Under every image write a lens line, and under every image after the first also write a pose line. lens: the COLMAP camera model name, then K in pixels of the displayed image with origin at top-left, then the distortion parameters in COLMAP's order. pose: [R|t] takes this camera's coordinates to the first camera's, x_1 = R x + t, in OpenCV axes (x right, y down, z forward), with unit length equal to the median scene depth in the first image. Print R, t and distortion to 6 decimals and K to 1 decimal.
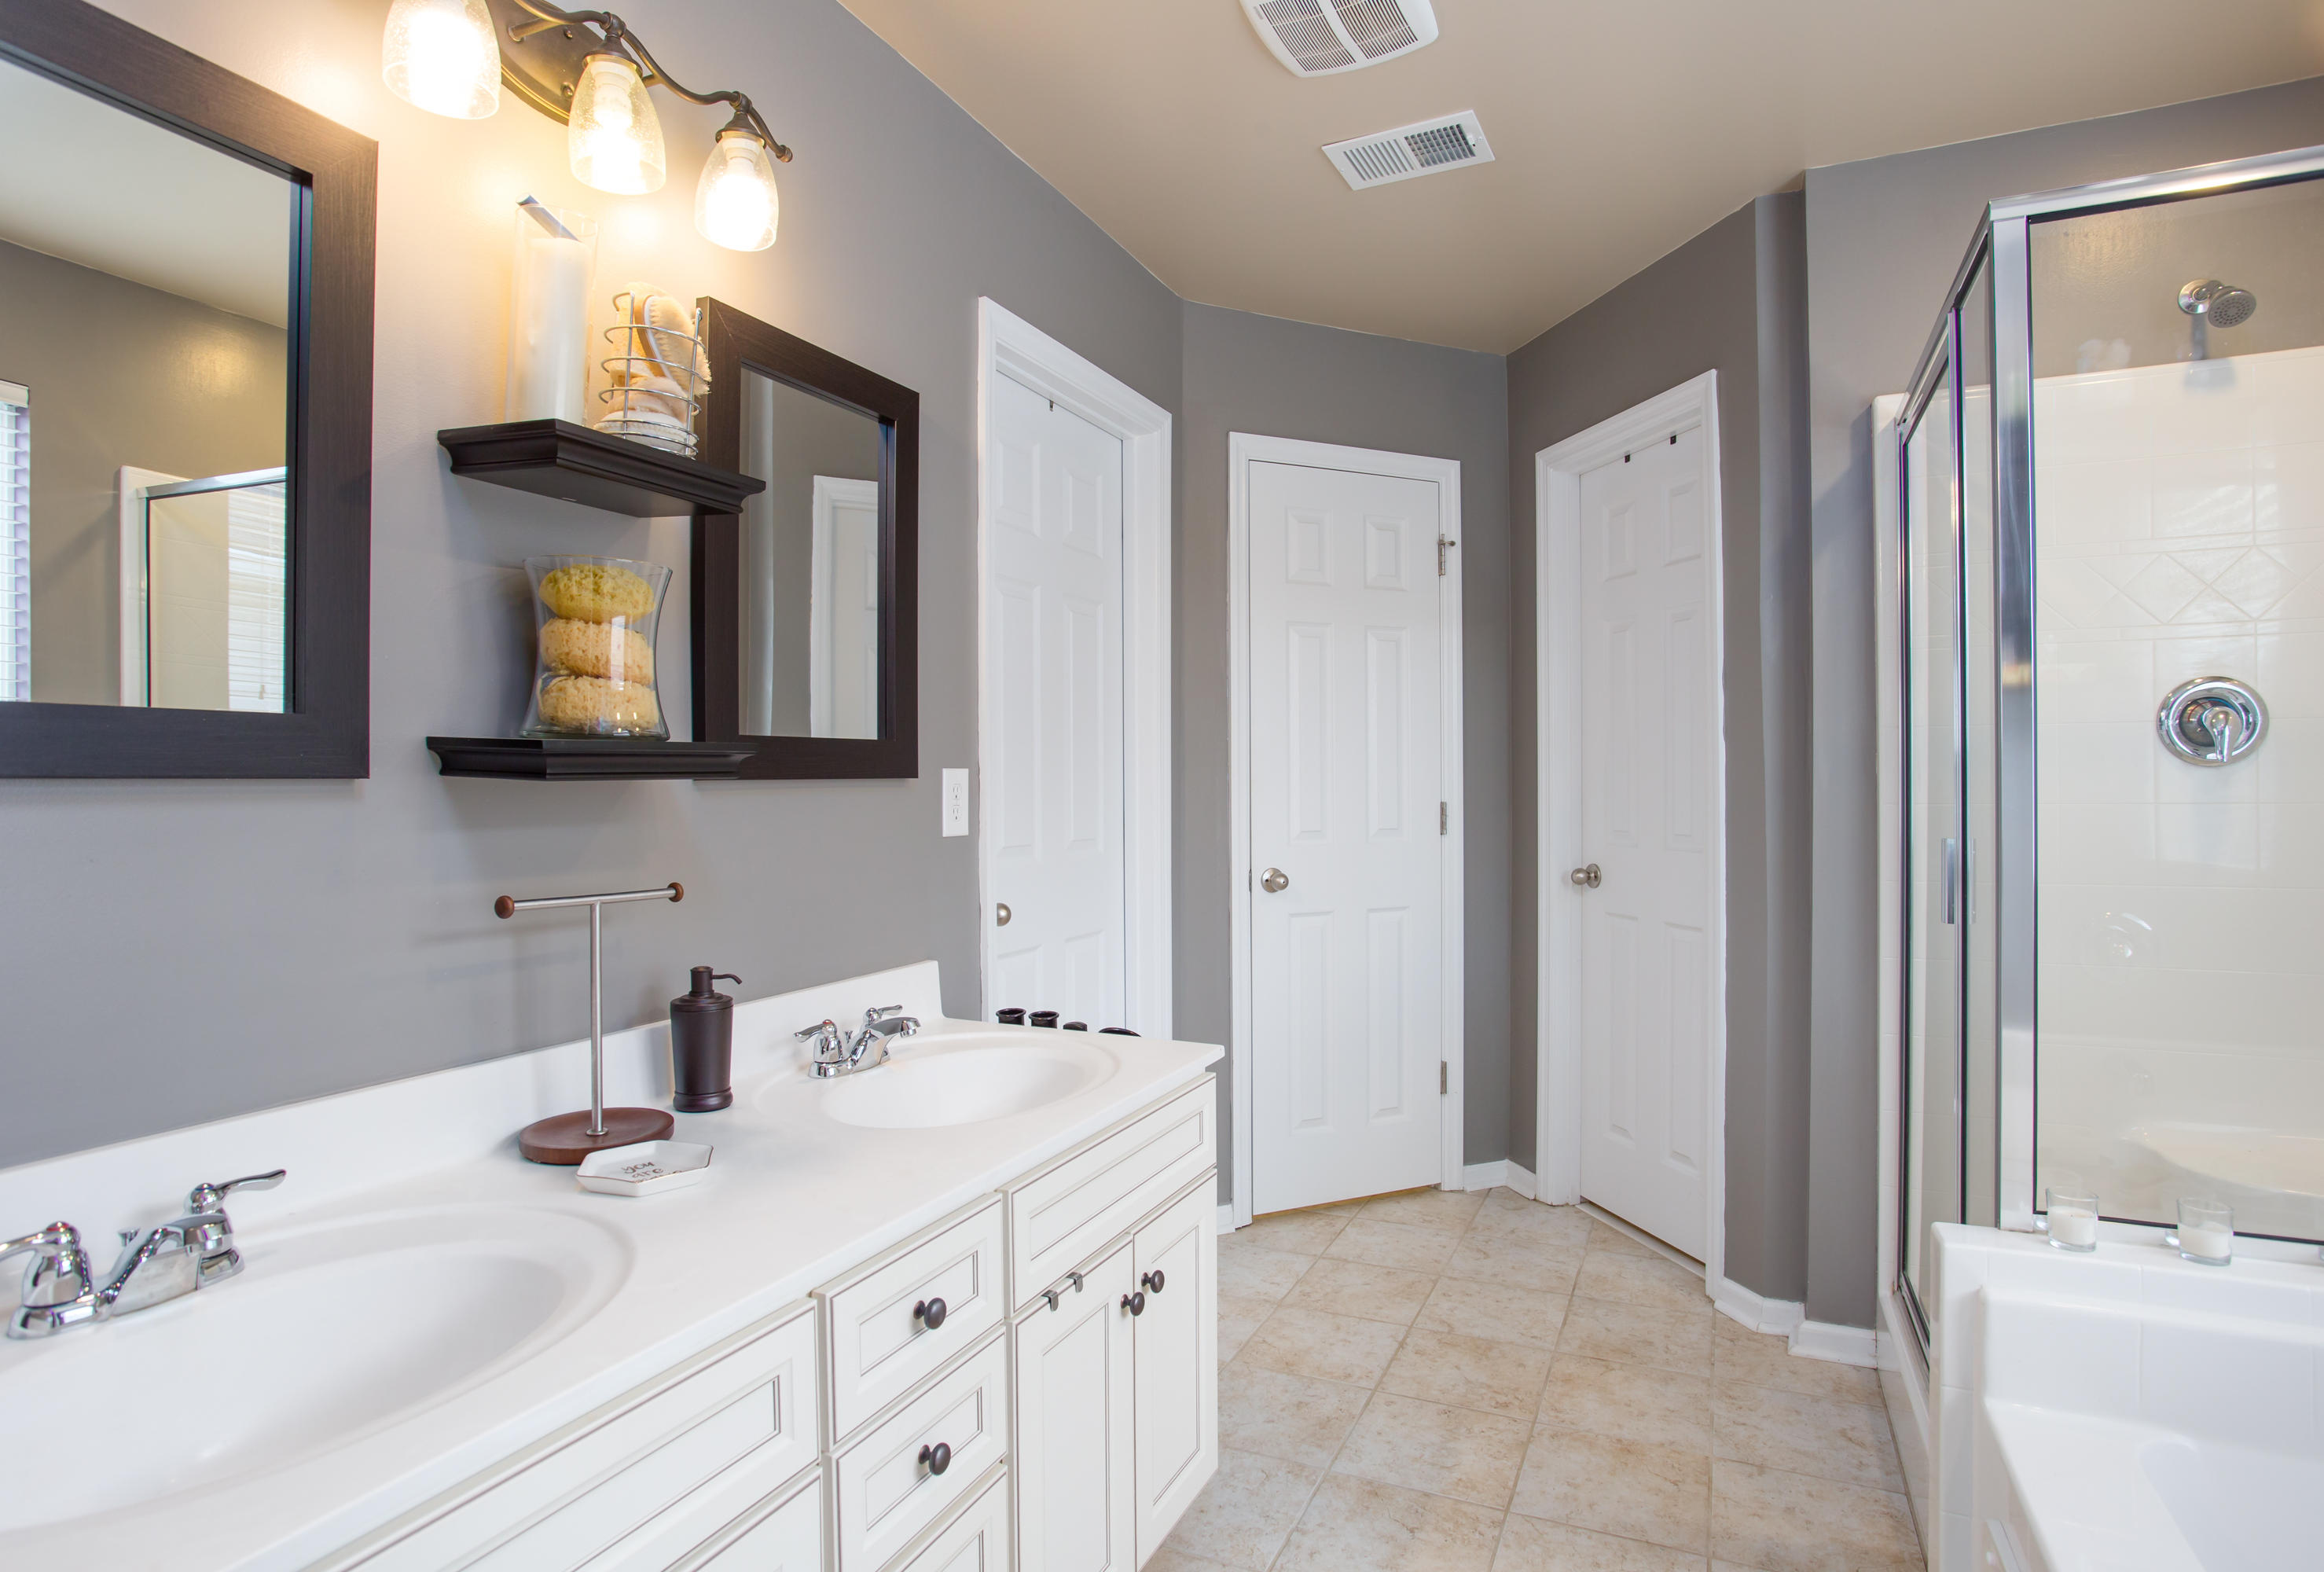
lens RADIAL K [[1273.6, 0, 1164.3], [0, 1273.6, 775.8], [0, 0, 1]] dist [-0.013658, 0.018964]
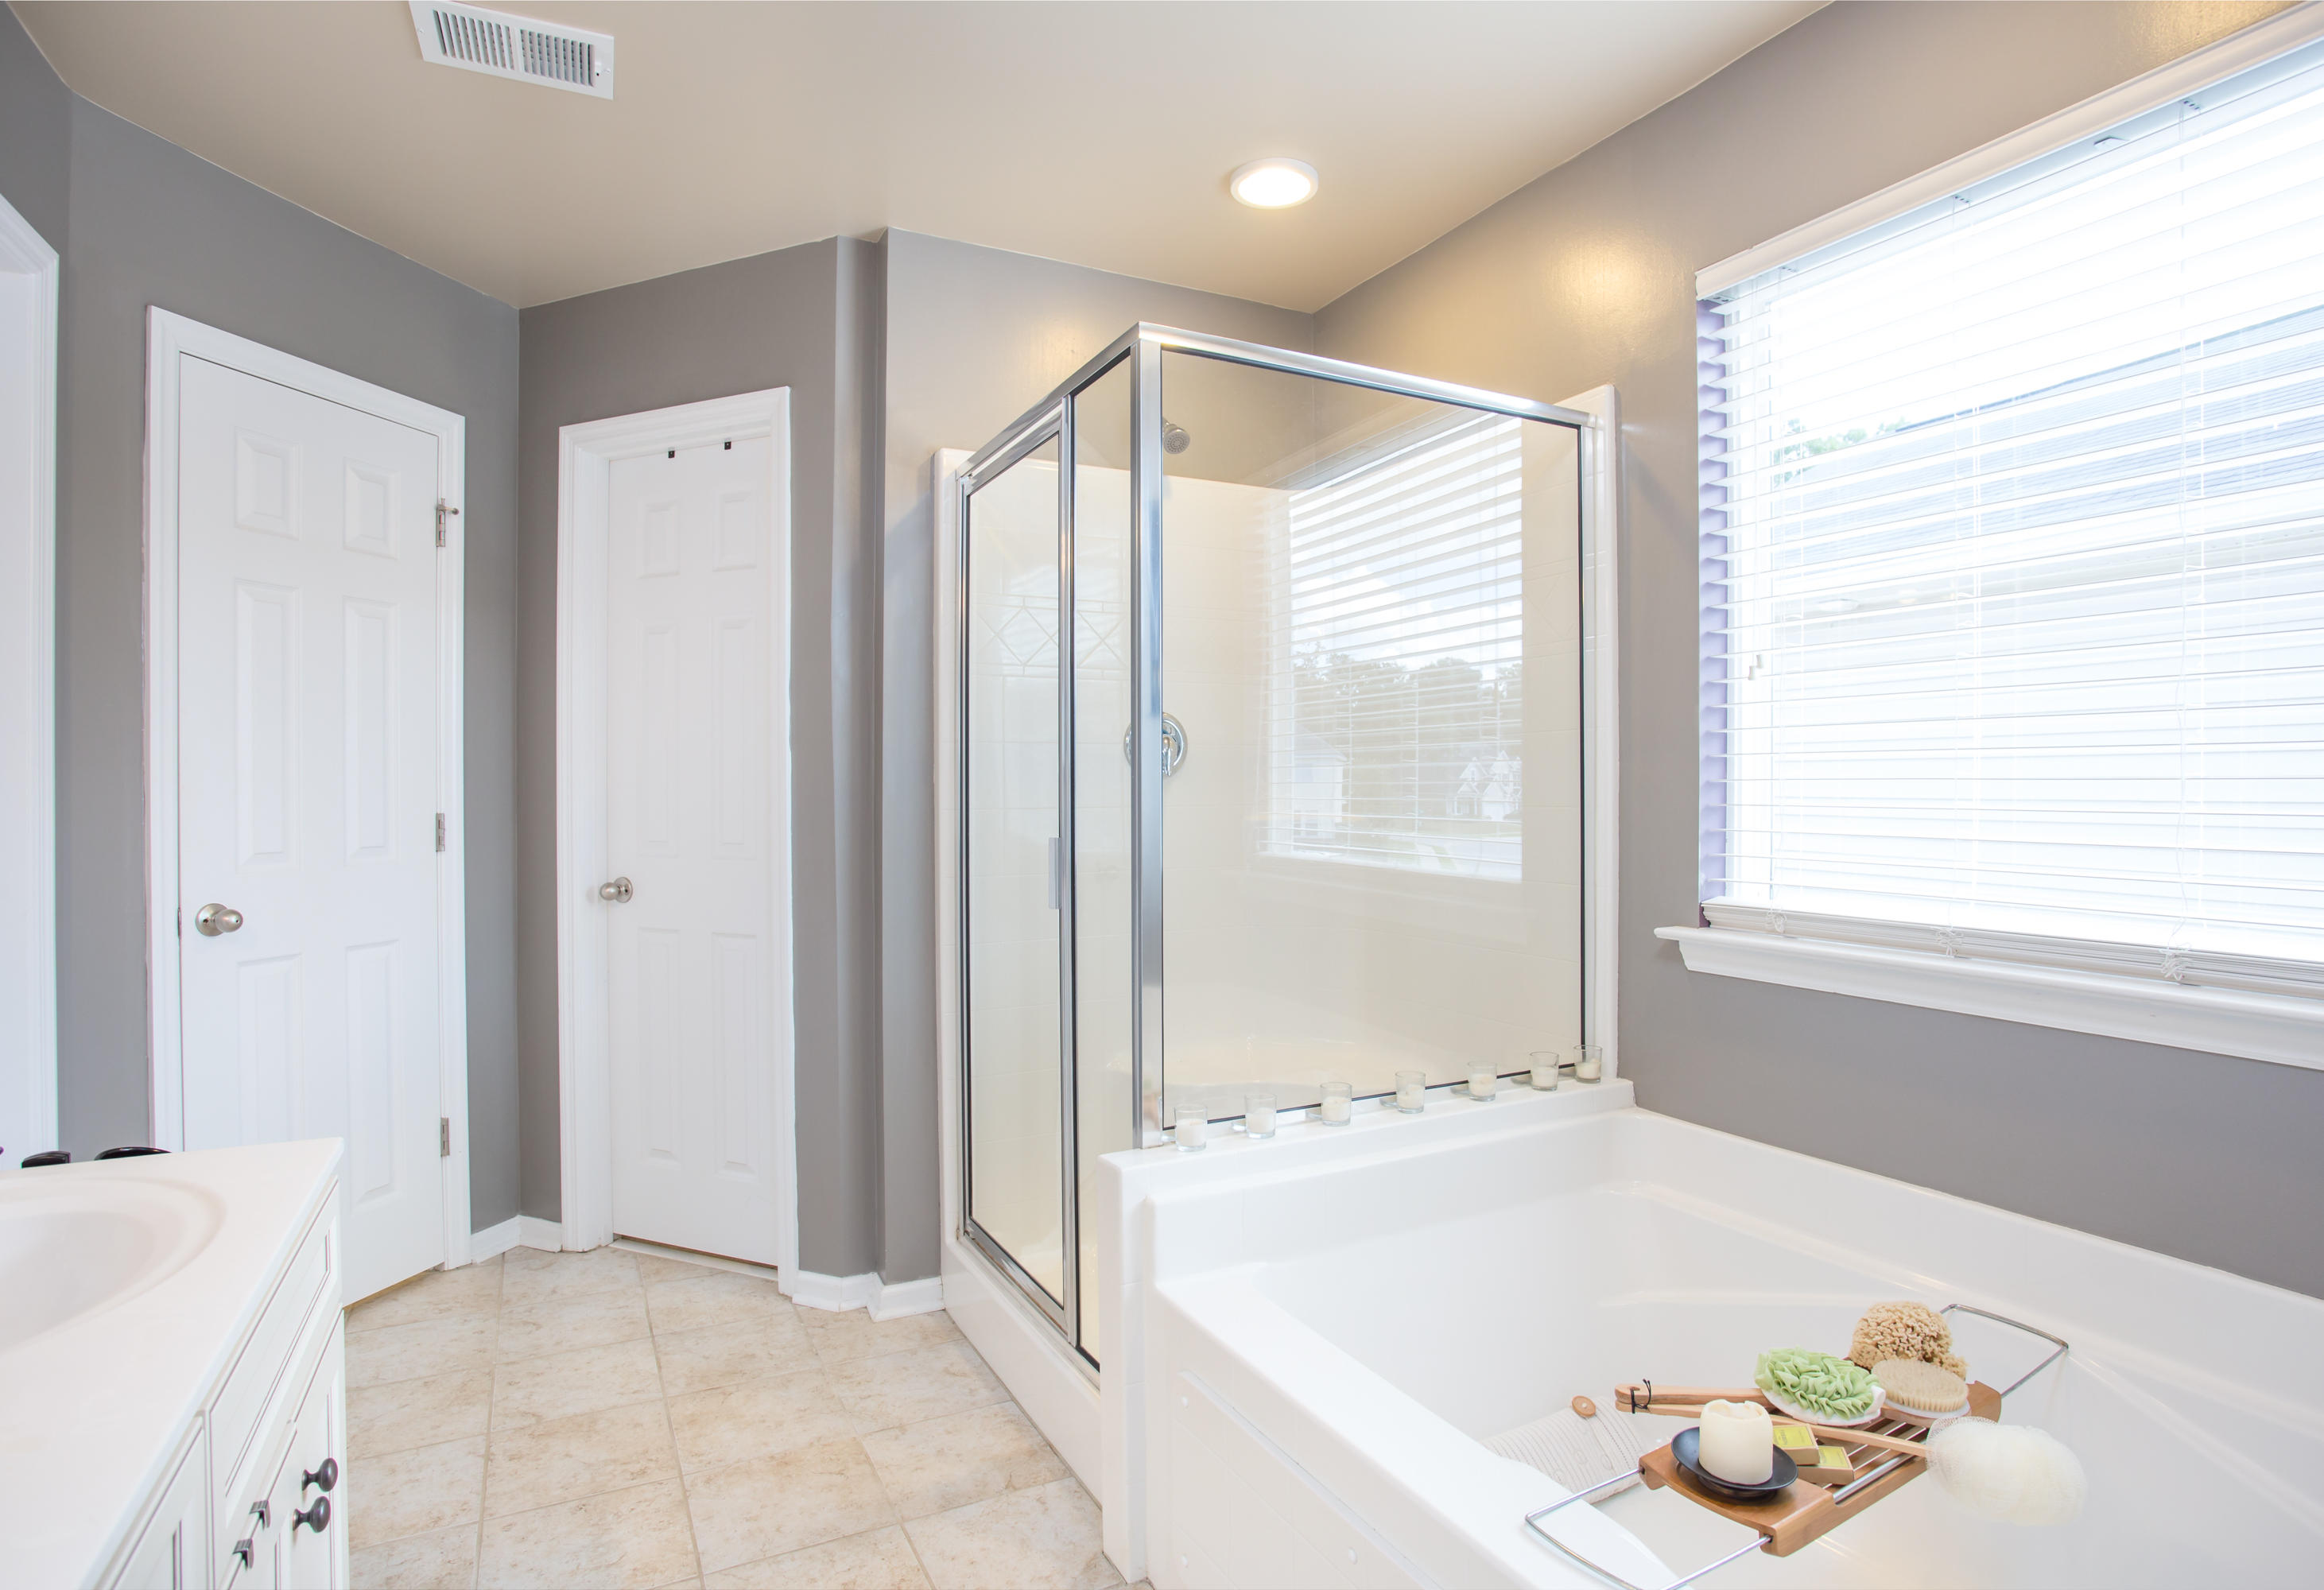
lens RADIAL K [[1287.3, 0, 1174.8], [0, 1287.3, 787.1], [0, 0, 1]] dist [-0.013324, 0.016925]
pose [[0.635137, 0.003890, 0.772390, -0.175555], [-0.004456, 0.999989, -0.001373, 0.002602], [-0.772387, -0.002570, 0.635147, 0.104047]]
